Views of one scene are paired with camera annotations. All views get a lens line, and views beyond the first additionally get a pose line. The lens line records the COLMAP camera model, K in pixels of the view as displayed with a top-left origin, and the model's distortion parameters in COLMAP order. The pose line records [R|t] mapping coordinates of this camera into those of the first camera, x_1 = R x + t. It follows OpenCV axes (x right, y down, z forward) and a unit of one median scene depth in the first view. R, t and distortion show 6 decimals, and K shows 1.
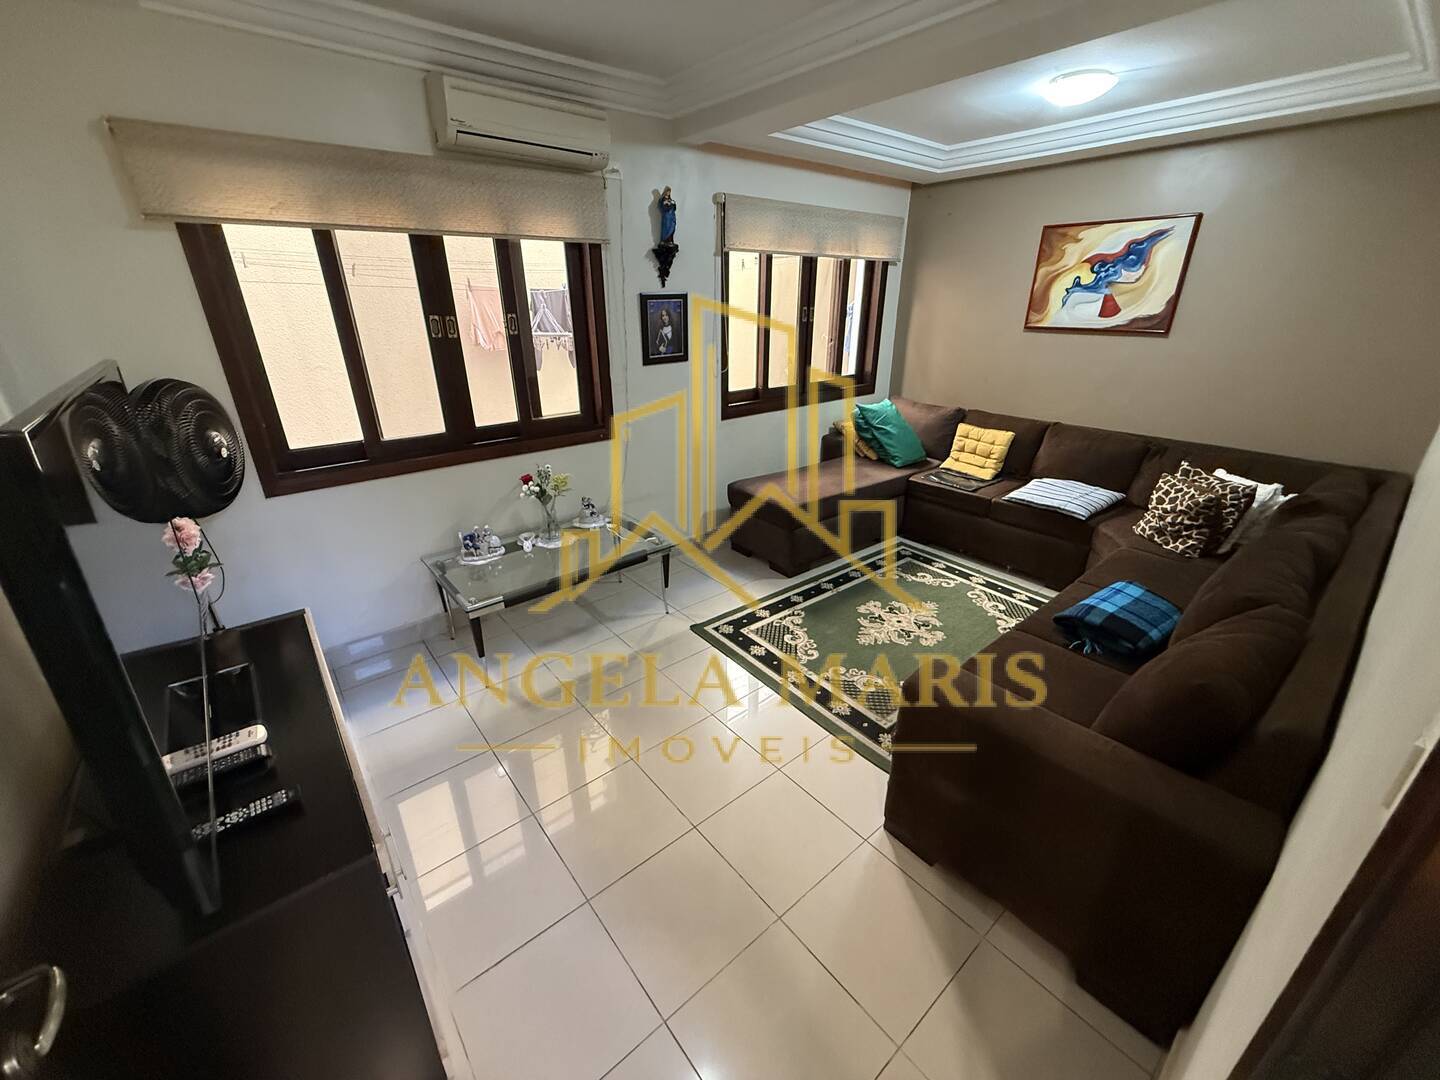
lens RADIAL K [[573.4, 0, 716.4], [0, 573.4, 538.8], [0, 0, 1]] dist [0.000130, -0.000199]
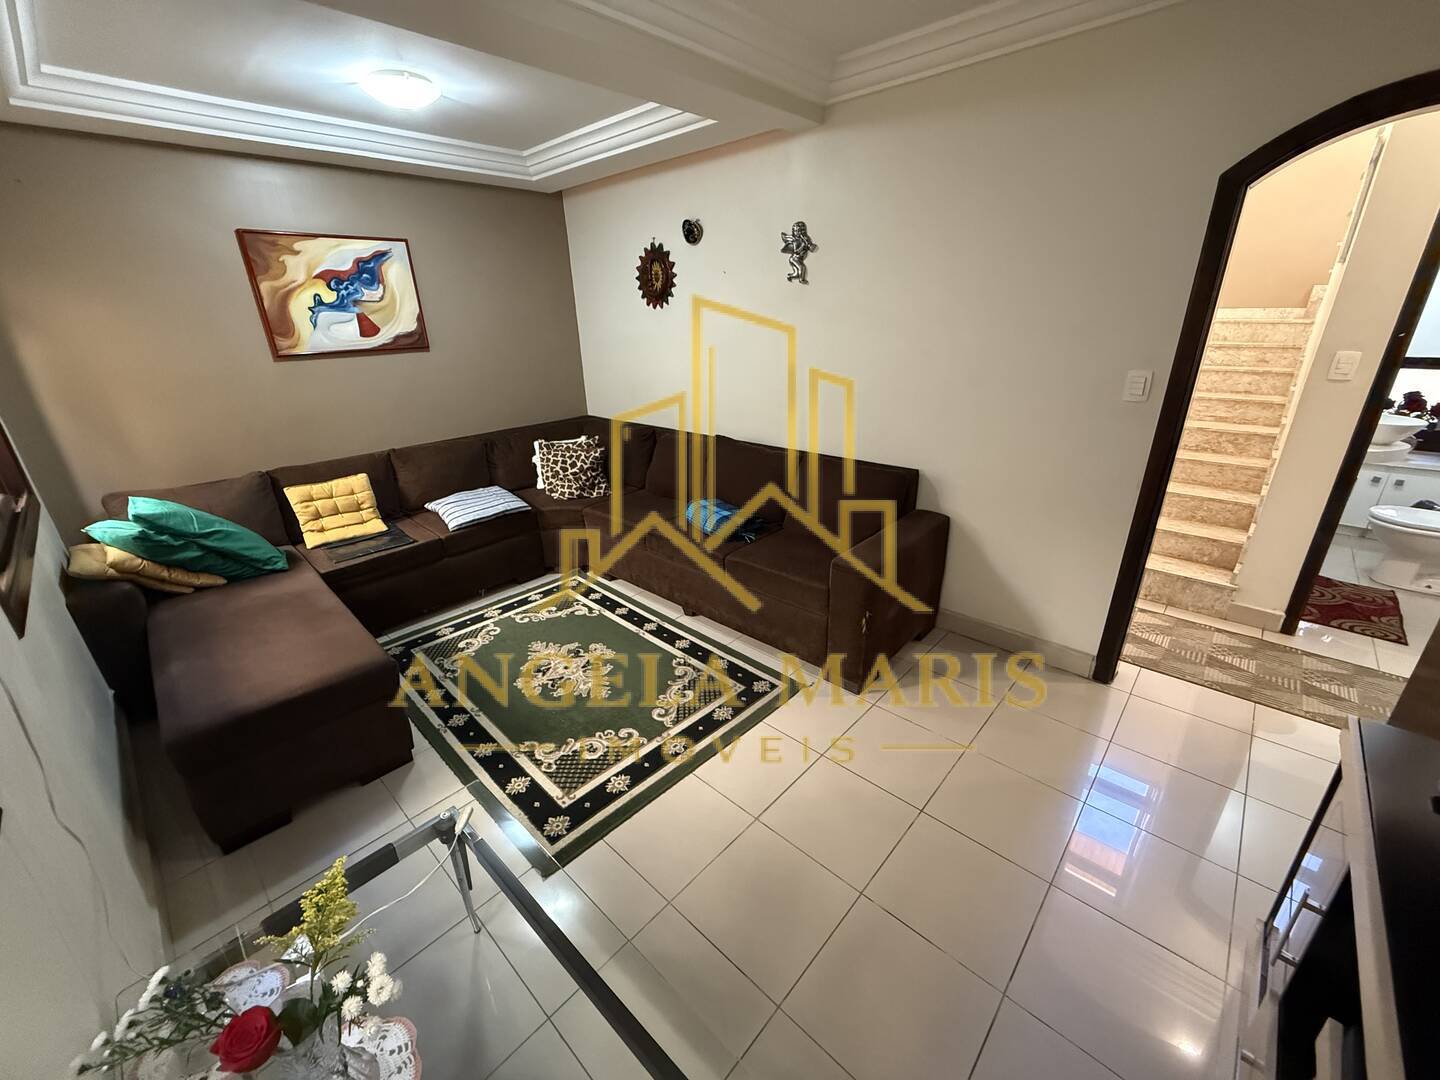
lens RADIAL K [[573.4, 0, 716.4], [0, 573.4, 538.8], [0, 0, 1]] dist [0.000130, -0.000199]
pose [[-0.131591, -0.359293, 0.923901, -0.408878], [0.414313, 0.826767, 0.380529, -0.232796], [-0.900571, 0.432858, 0.040065, 0.588570]]
